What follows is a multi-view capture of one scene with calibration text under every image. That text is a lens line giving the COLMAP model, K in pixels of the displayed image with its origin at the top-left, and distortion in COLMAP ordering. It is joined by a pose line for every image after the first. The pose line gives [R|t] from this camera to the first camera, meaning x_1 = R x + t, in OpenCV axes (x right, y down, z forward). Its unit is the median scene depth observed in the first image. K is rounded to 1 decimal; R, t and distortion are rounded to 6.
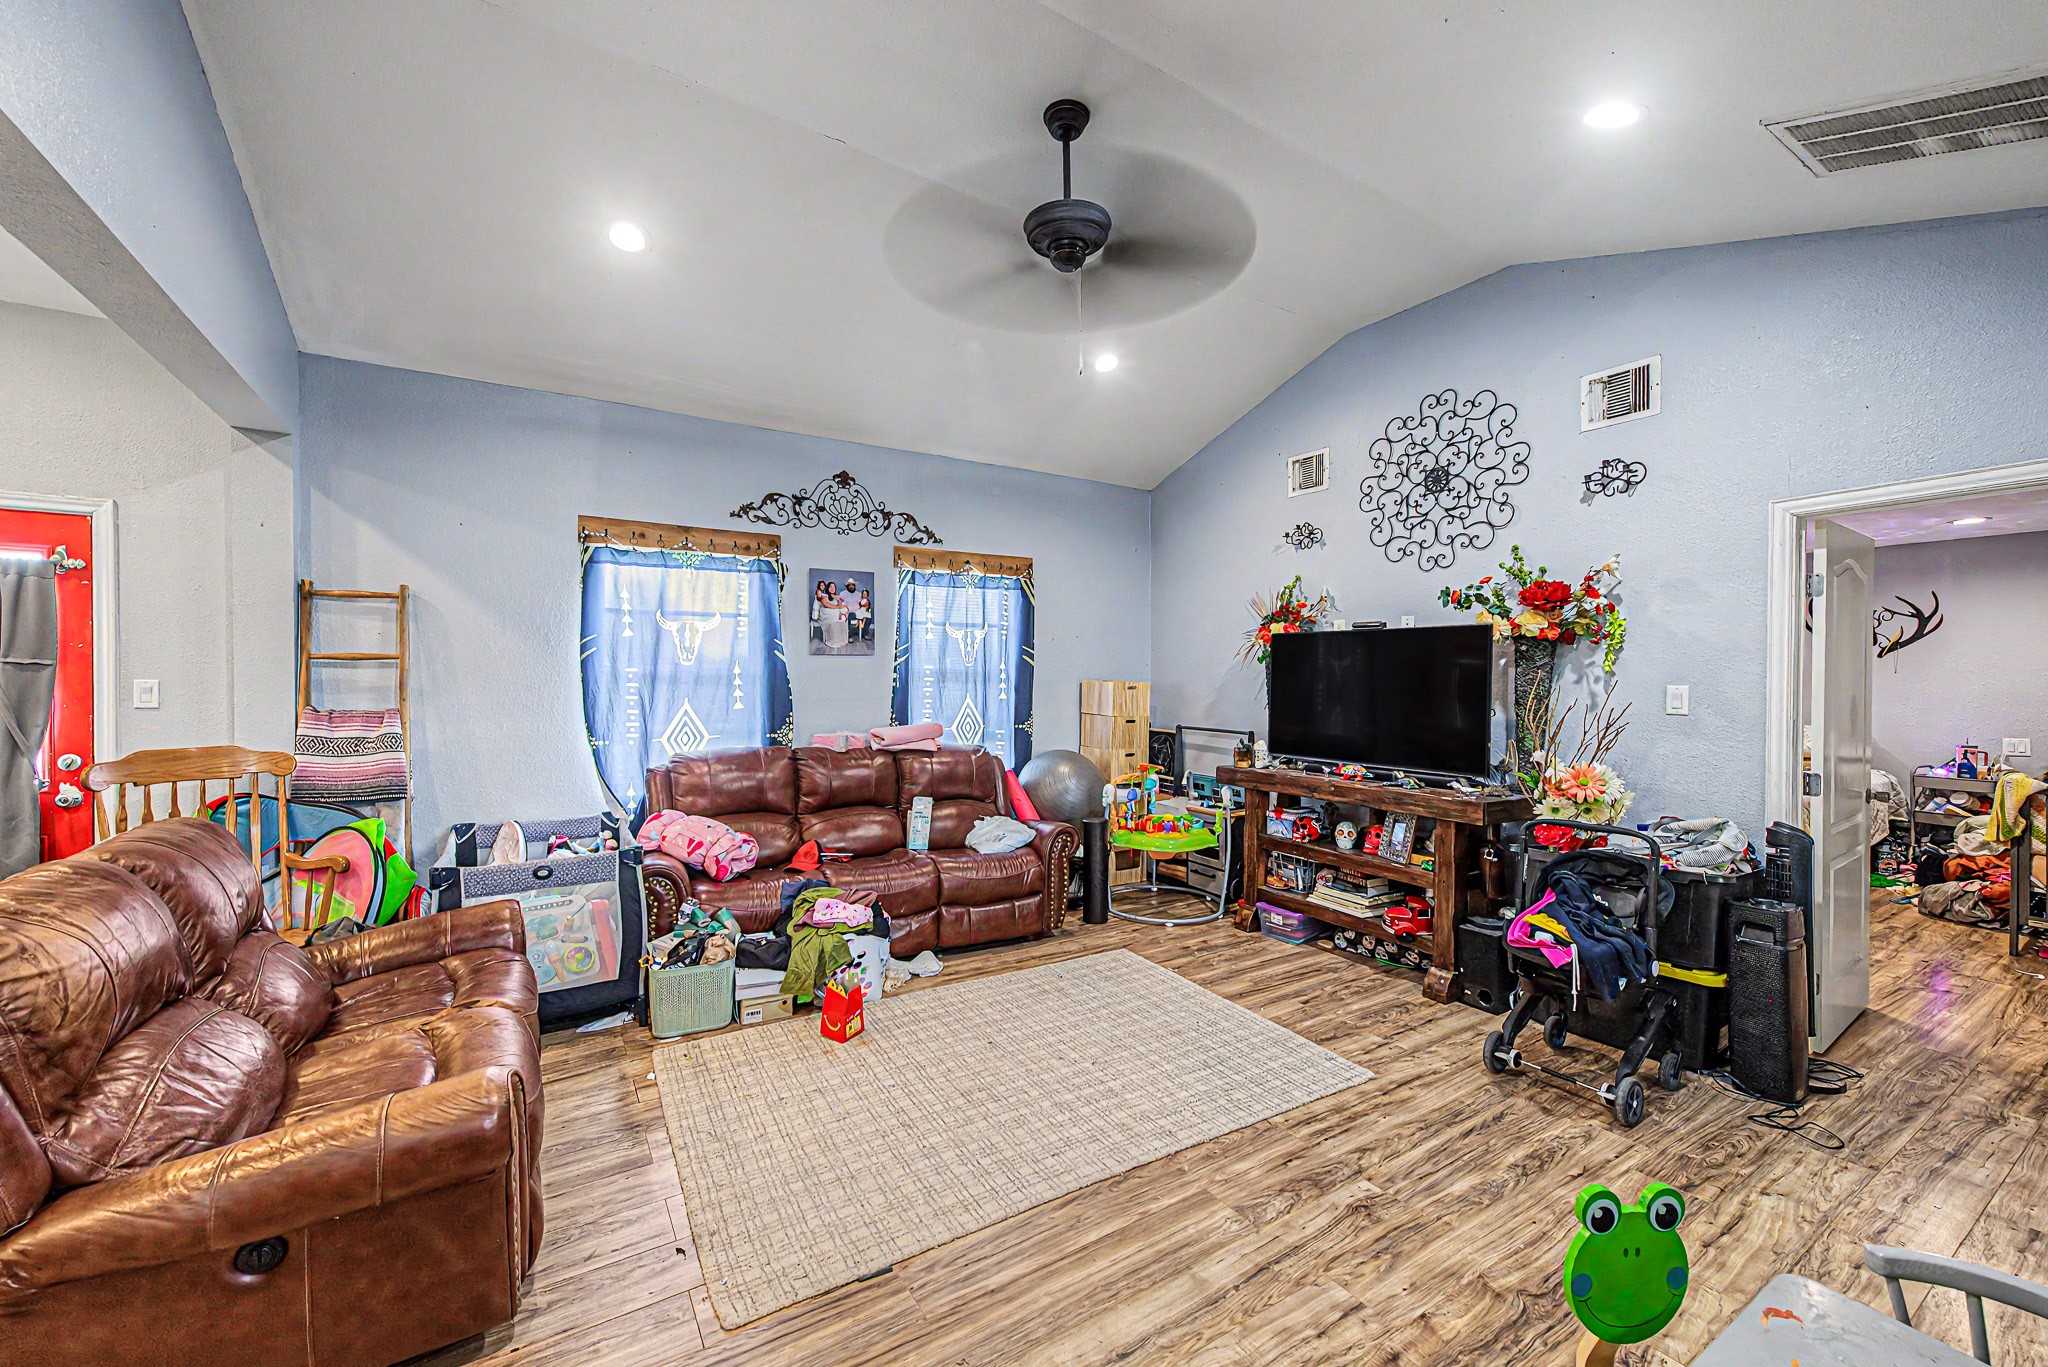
lens RADIAL K [[804.8, 0, 1025.4], [0, 804.8, 684.9], [0, 0, 1]] dist [0.007569, -0.000180]
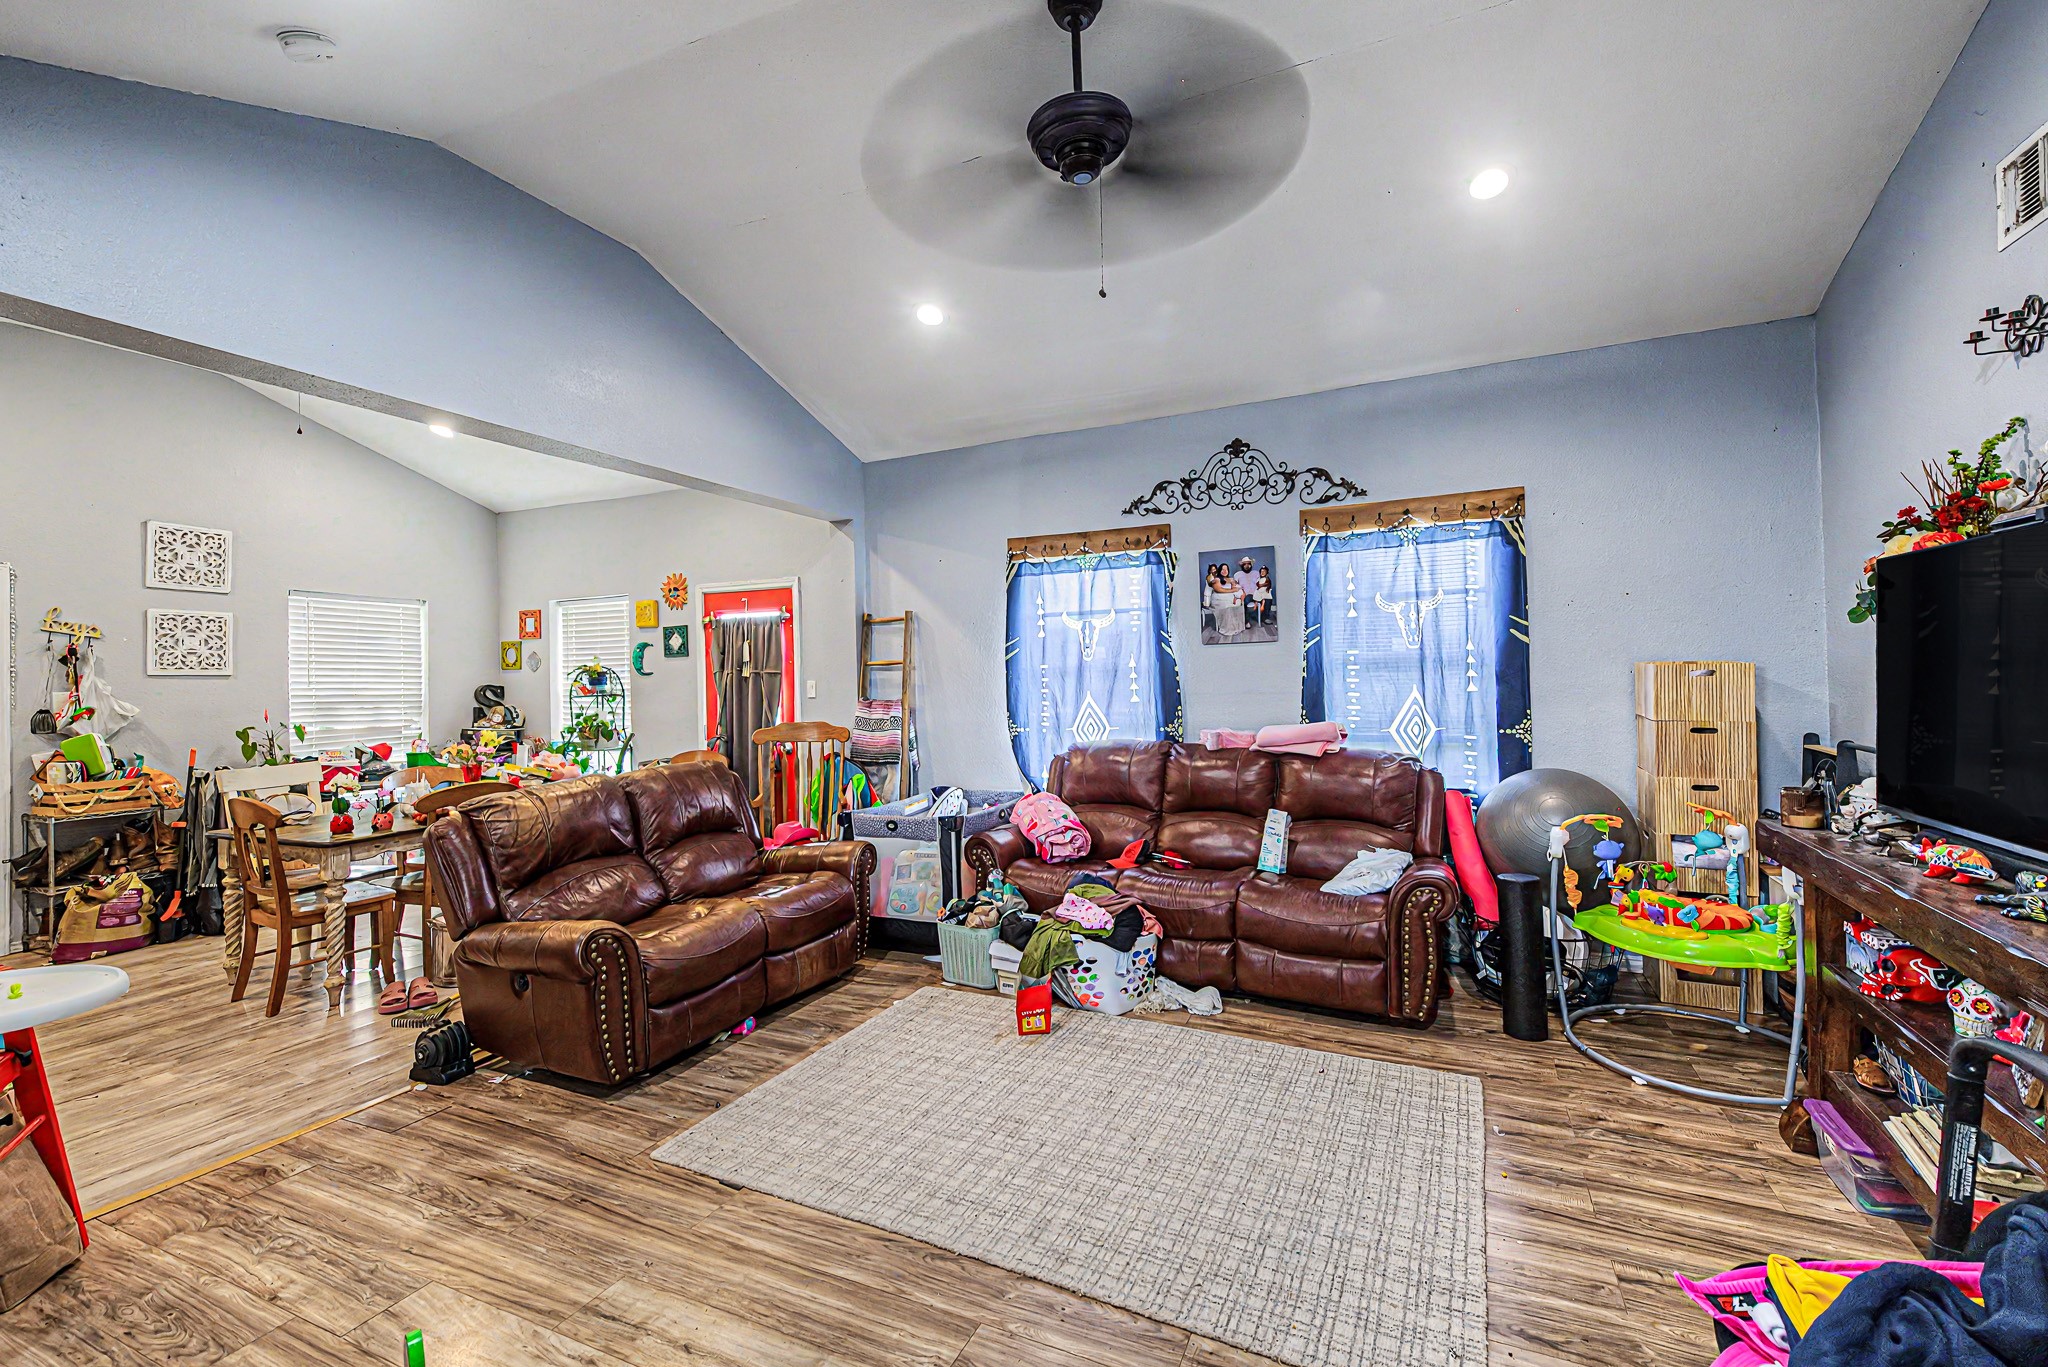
lens RADIAL K [[869.3, 0, 1028.1], [0, 869.3, 667.2], [0, 0, 1]] dist [0.013214, -0.000822]
pose [[0.541653, -0.024245, -0.840253, 0.497231], [0.015280, 0.999703, -0.018995, 0.005033], [0.840463, -0.002550, 0.541862, 0.298613]]
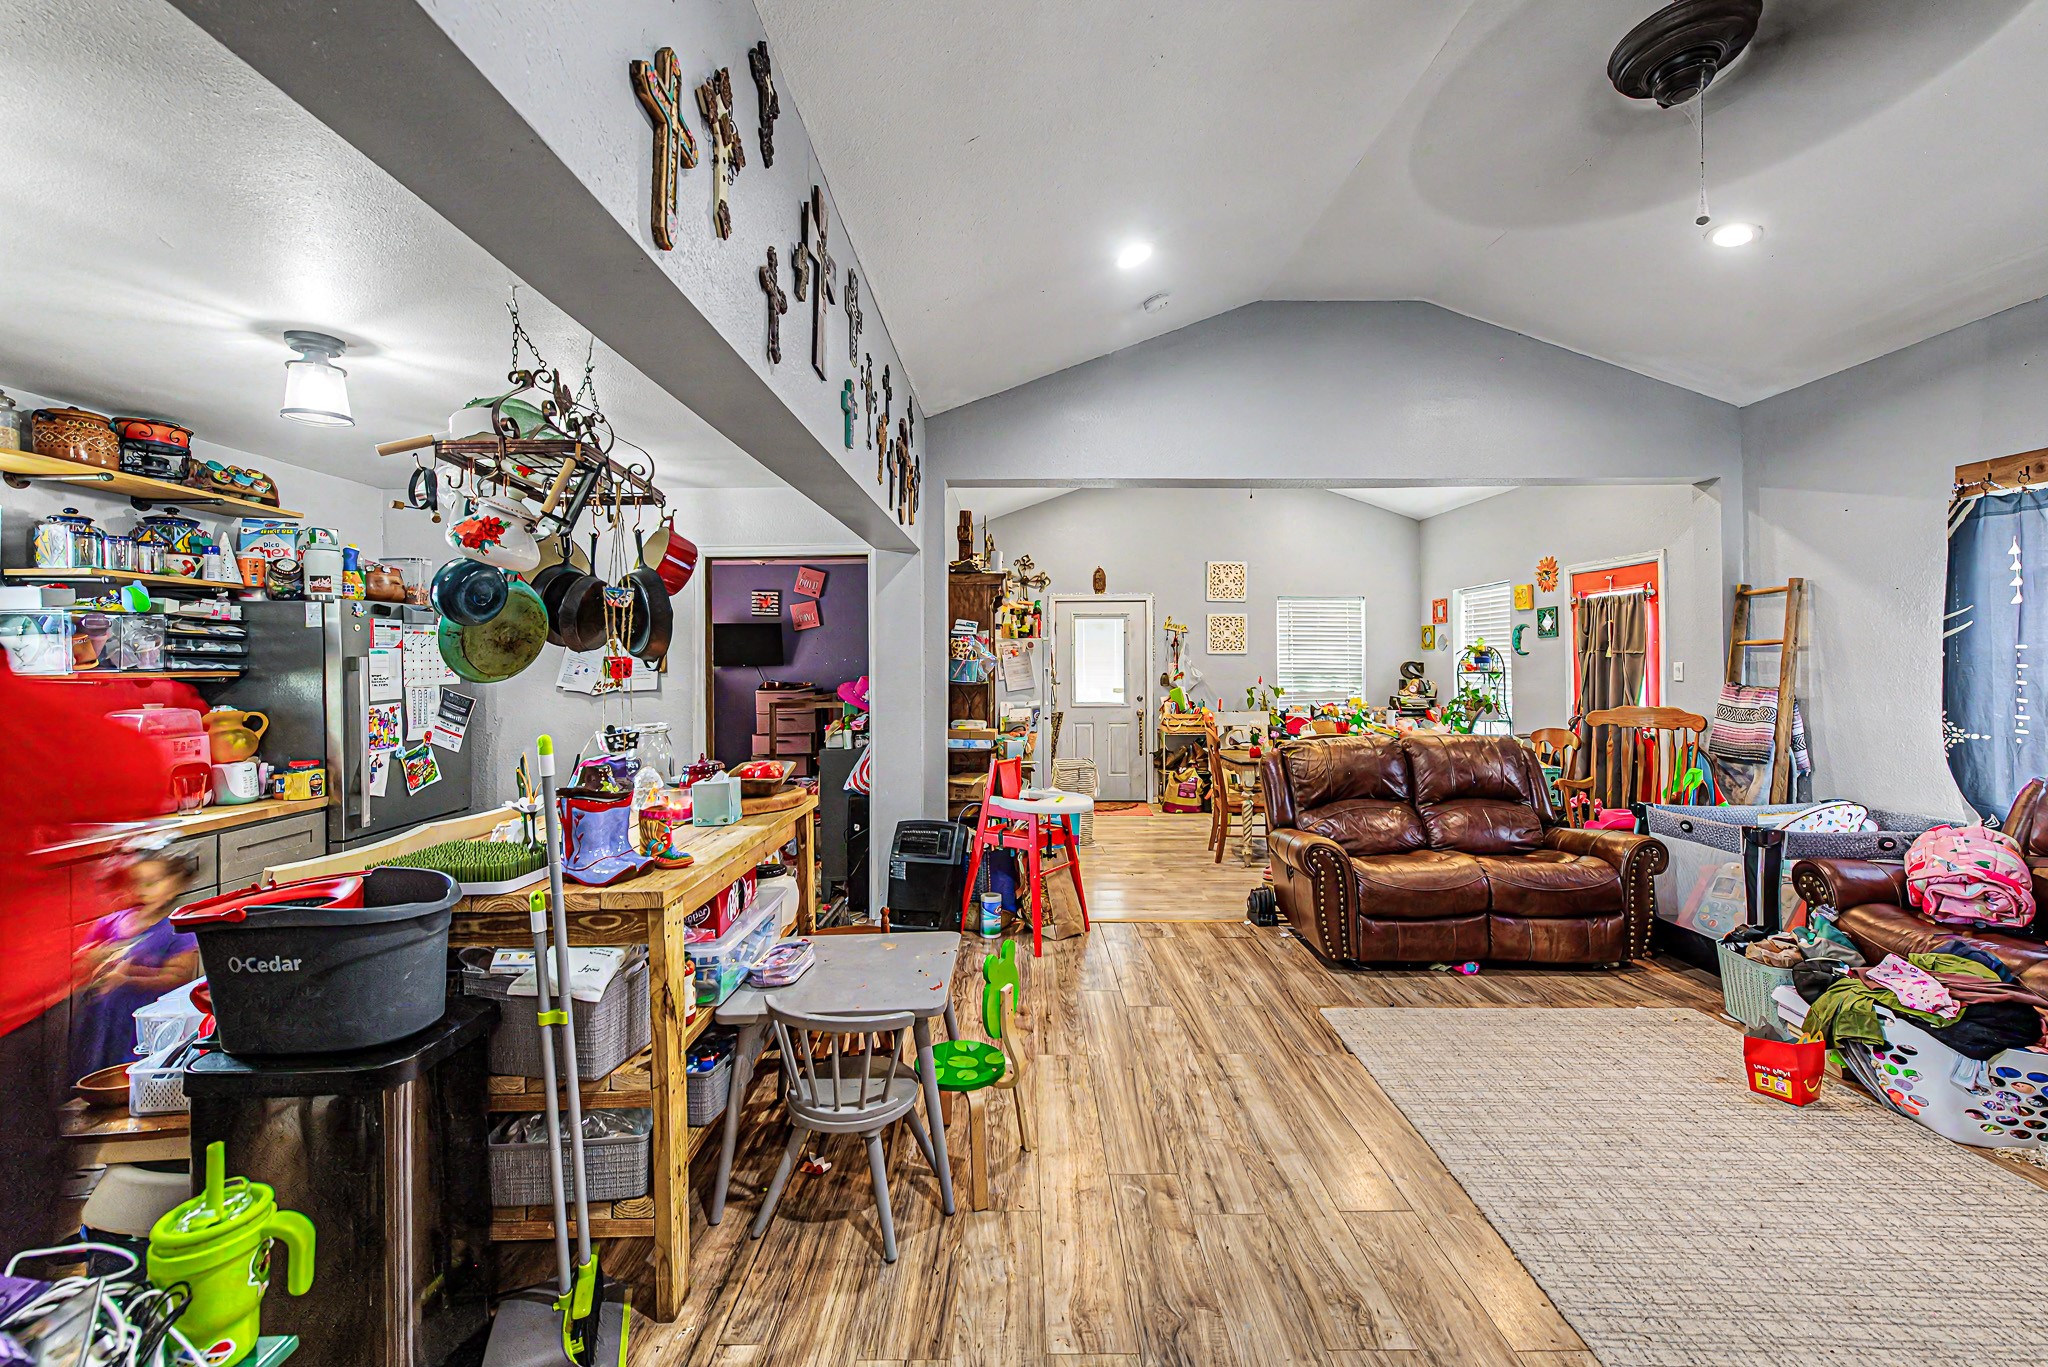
lens RADIAL K [[812.3, 0, 1026.2], [0, 812.3, 663.3], [0, 0, 1]] dist [0.010056, -0.000583]
pose [[-0.527294, -0.003024, -0.849678, 0.640261], [-0.002761, 0.999994, -0.001846, 0.001375], [0.849679, 0.001372, -0.527299, 0.571216]]
